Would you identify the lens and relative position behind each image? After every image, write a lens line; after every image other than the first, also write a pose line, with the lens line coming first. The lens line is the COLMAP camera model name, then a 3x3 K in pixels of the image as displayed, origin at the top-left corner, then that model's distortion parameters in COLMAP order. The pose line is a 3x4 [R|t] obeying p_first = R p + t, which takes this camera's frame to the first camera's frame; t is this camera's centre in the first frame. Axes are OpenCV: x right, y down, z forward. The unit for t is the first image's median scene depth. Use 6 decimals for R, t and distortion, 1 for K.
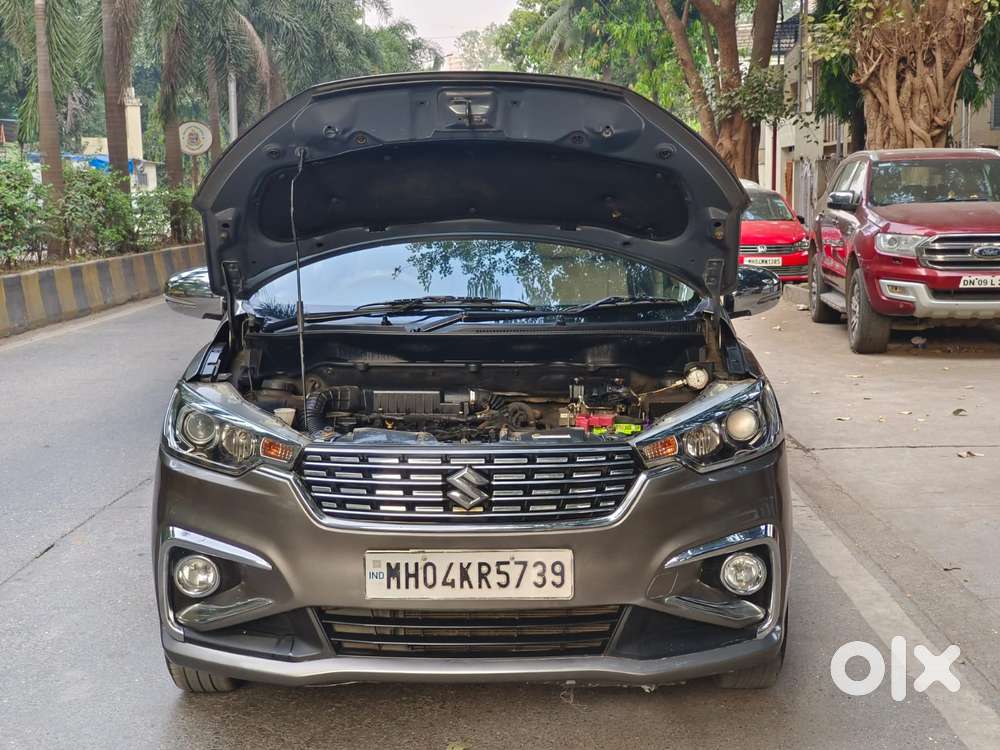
lens RADIAL K [[1417.8, 0, 498.1], [0, 1417.8, 378.5], [0, 0, 1]] dist [0.039629, 0.000000]
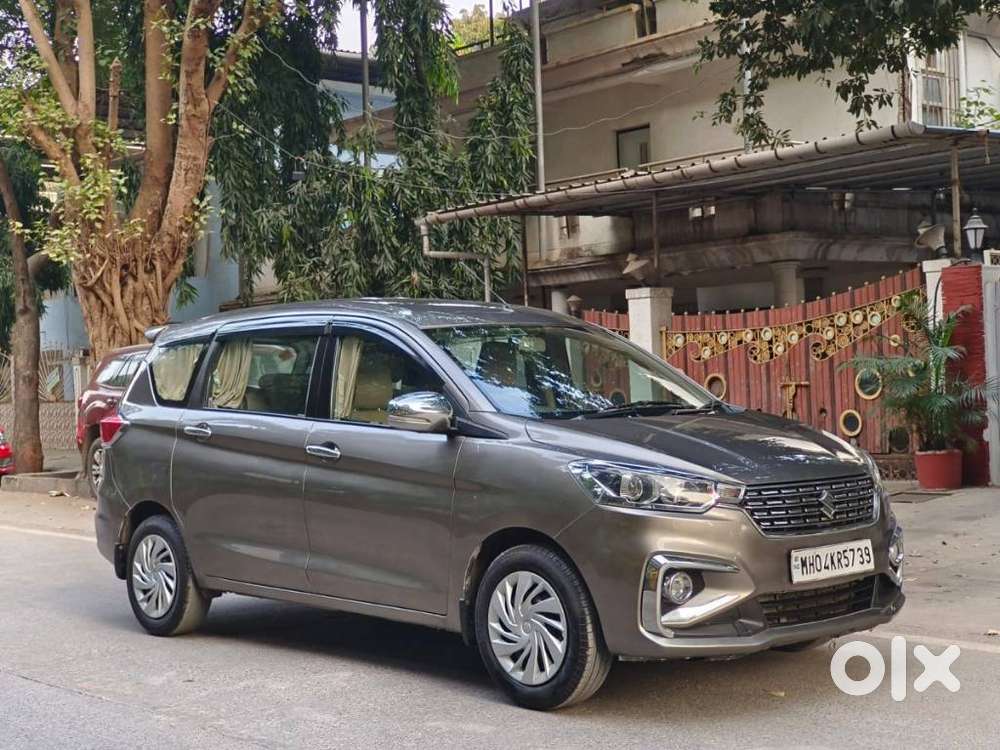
lens RADIAL K [[1417.8, 0, 465.3], [0, 1417.8, 362.2], [0, 0, 1]] dist [0.039629, 0.000000]
pose [[0.750555, -0.000442, 0.660808, -0.774304], [0.106445, 0.987022, -0.120241, 0.038769], [-0.652179, 0.160587, 0.740861, 0.040069]]
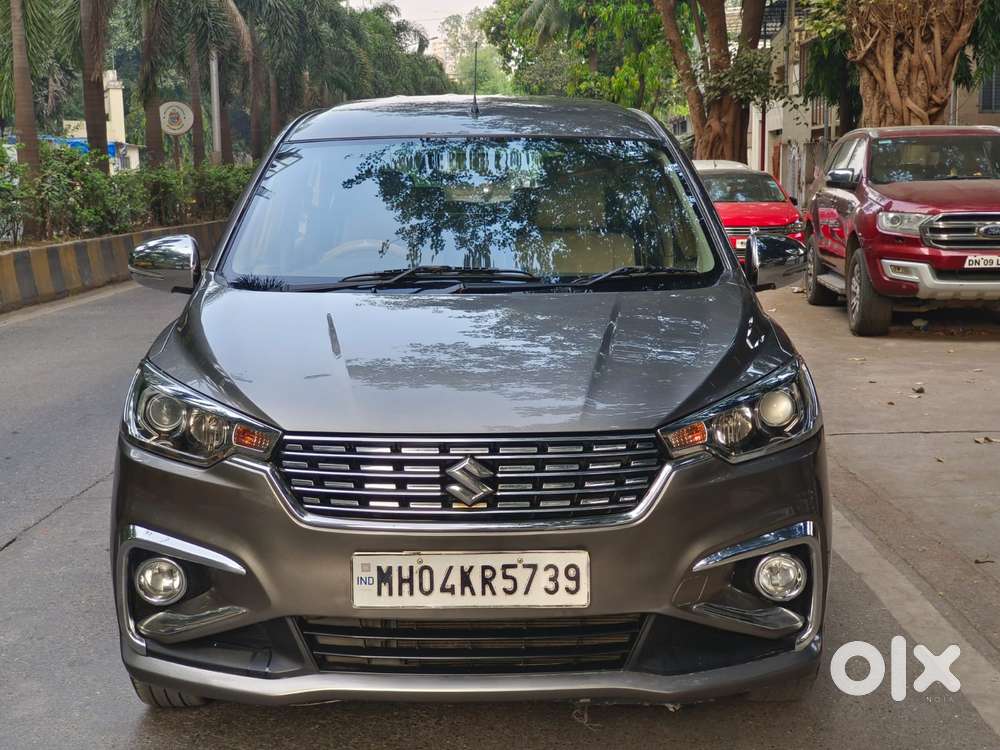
lens RADIAL K [[1417.8, 0, 496.7], [0, 1417.8, 376.5], [0, 0, 1]] dist [0.039629, 0.000000]
pose [[0.999953, -0.000538, 0.009699, -0.007384], [0.000450, 0.999959, 0.009085, 0.002592], [-0.009703, -0.009080, 0.999912, 0.069958]]
